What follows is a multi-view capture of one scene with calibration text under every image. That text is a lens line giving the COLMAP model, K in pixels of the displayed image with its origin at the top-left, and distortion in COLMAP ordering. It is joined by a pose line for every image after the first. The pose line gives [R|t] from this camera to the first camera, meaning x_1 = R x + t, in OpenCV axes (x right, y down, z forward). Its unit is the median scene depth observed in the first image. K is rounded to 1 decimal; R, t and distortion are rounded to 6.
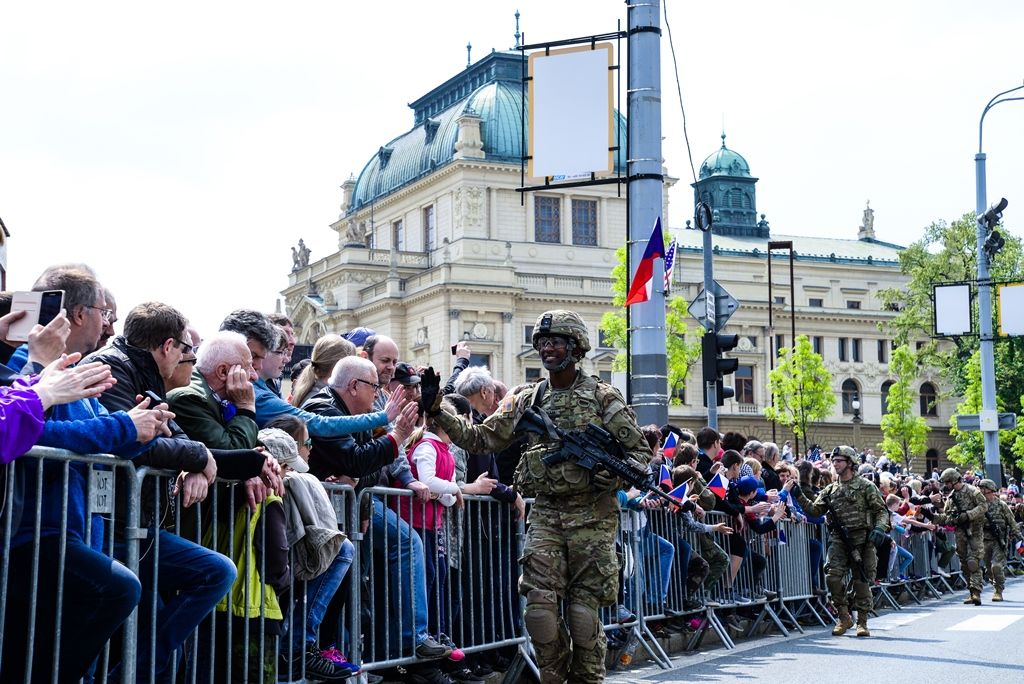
lens RADIAL K [[1886.3, 0, 512.0], [0, 1886.3, 342.0], [0, 0, 1]] dist [0.508254, -0.033365]
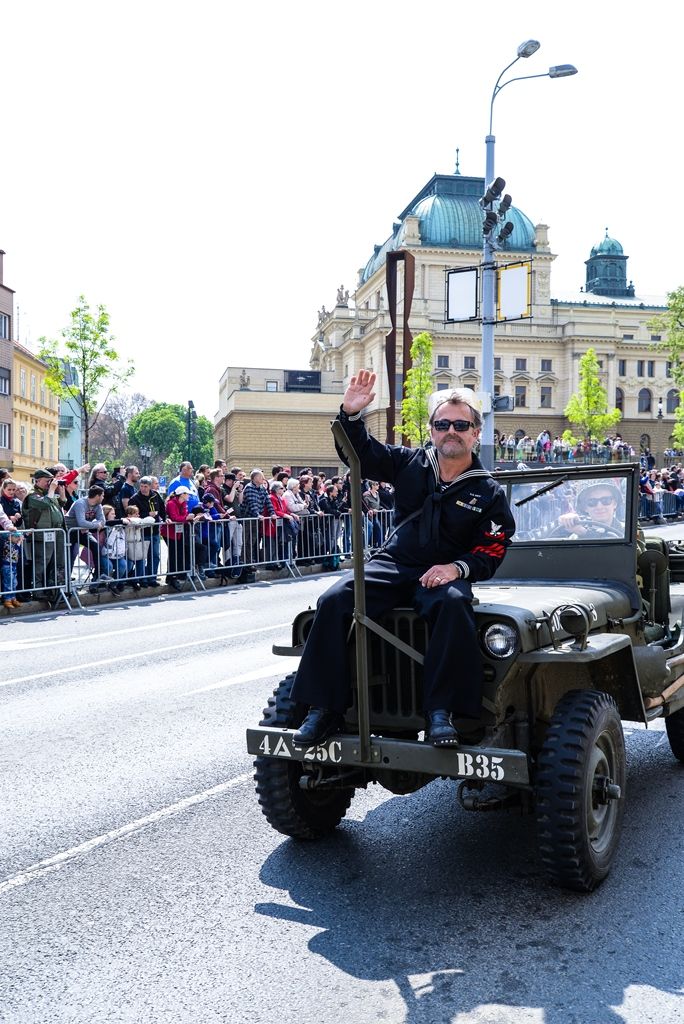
lens RADIAL K [[989.9, 0, 342.0], [0, 989.9, 512.0], [0, 0, 1]] dist [0.052514, 0.001844]
pose [[0.969721, 0.022544, -0.243173, 0.123394], [0.009373, 0.991561, 0.129305, 0.011803], [0.244036, -0.127669, 0.961326, 0.193417]]
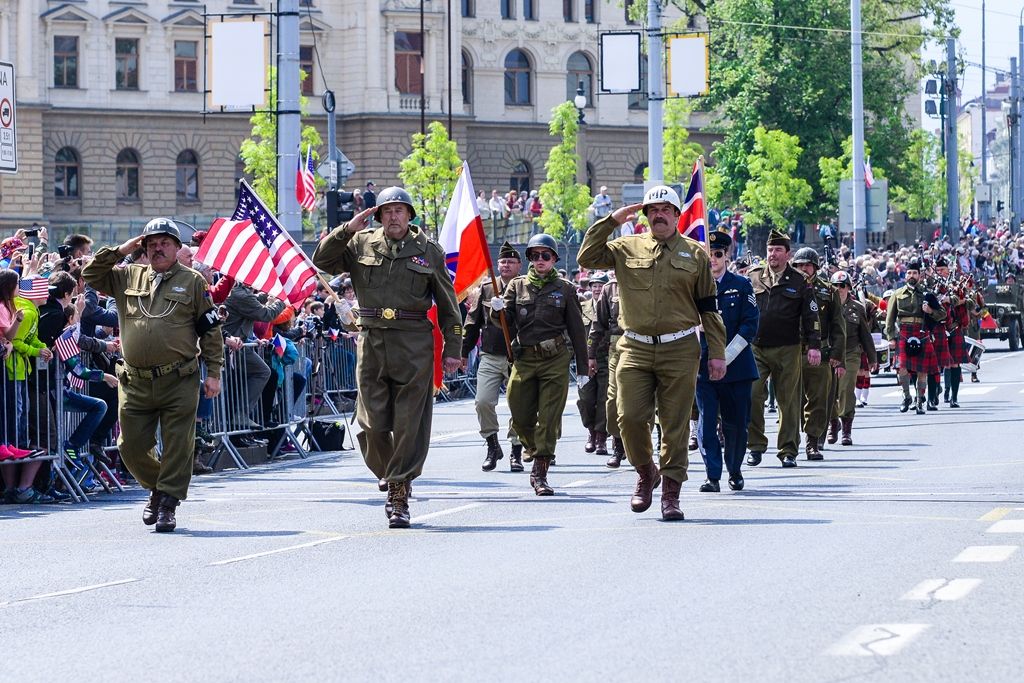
lens RADIAL K [[4266.3, 0, 512.0], [0, 4266.3, 341.5], [0, 0, 1]] dist [-0.008381, -2.517691]
pose [[0.990508, 0.002305, 0.137433, -0.033533], [-0.018066, 0.993369, 0.113544, -0.044959], [-0.136260, -0.114949, 0.983982, -0.363900]]
